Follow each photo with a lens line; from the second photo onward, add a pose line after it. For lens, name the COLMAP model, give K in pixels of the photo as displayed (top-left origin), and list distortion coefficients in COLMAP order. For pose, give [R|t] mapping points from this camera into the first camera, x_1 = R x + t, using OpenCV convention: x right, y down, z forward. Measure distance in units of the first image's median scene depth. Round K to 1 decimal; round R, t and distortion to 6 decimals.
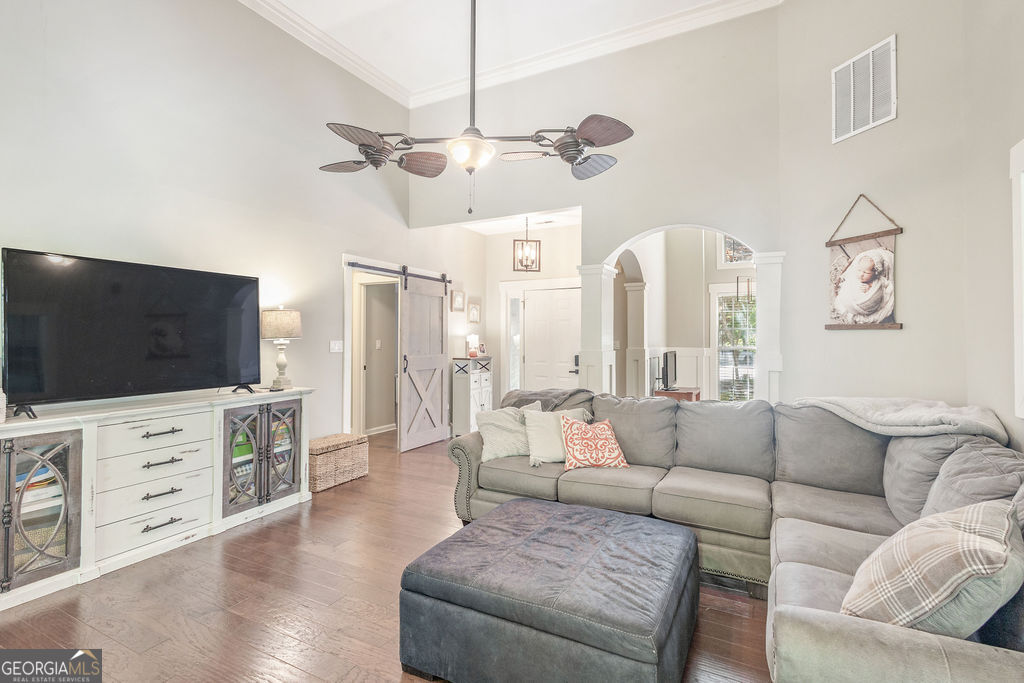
lens RADIAL K [[493.5, 0, 510.3], [0, 493.5, 329.1], [0, 0, 1]] dist [0.002932, -0.000100]
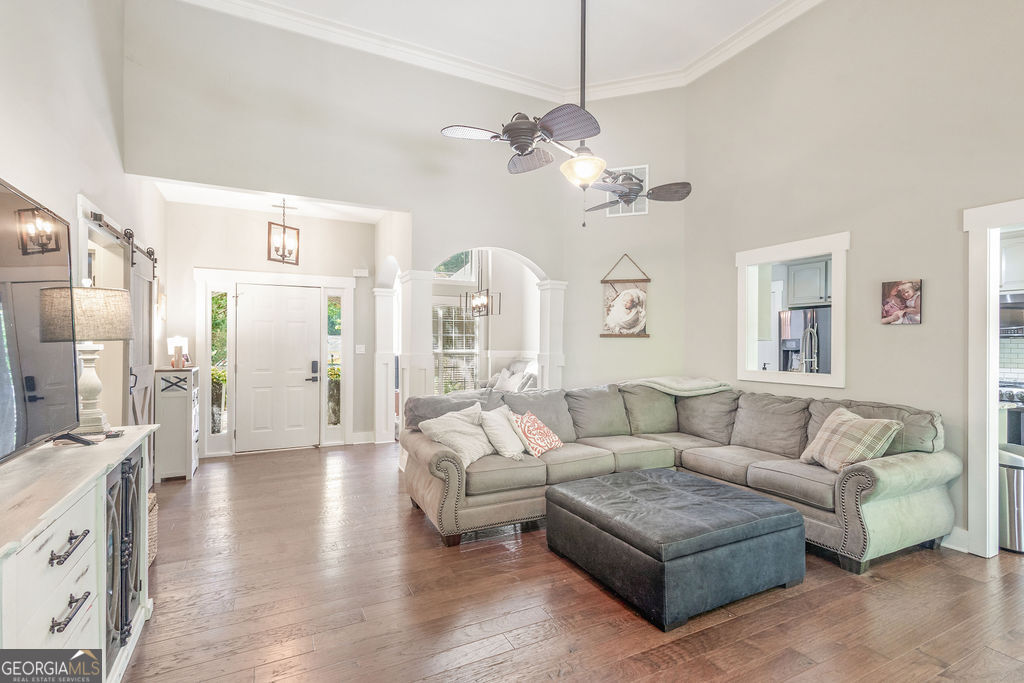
lens RADIAL K [[475.7, 0, 517.5], [0, 475.7, 344.1], [0, 0, 1]] dist [0.009966, 0.000233]
pose [[0.574580, -0.000053, 0.818449, -0.777001], [-0.016923, 0.999785, 0.011945, 0.009973], [-0.818274, -0.020713, 0.574455, 0.389856]]
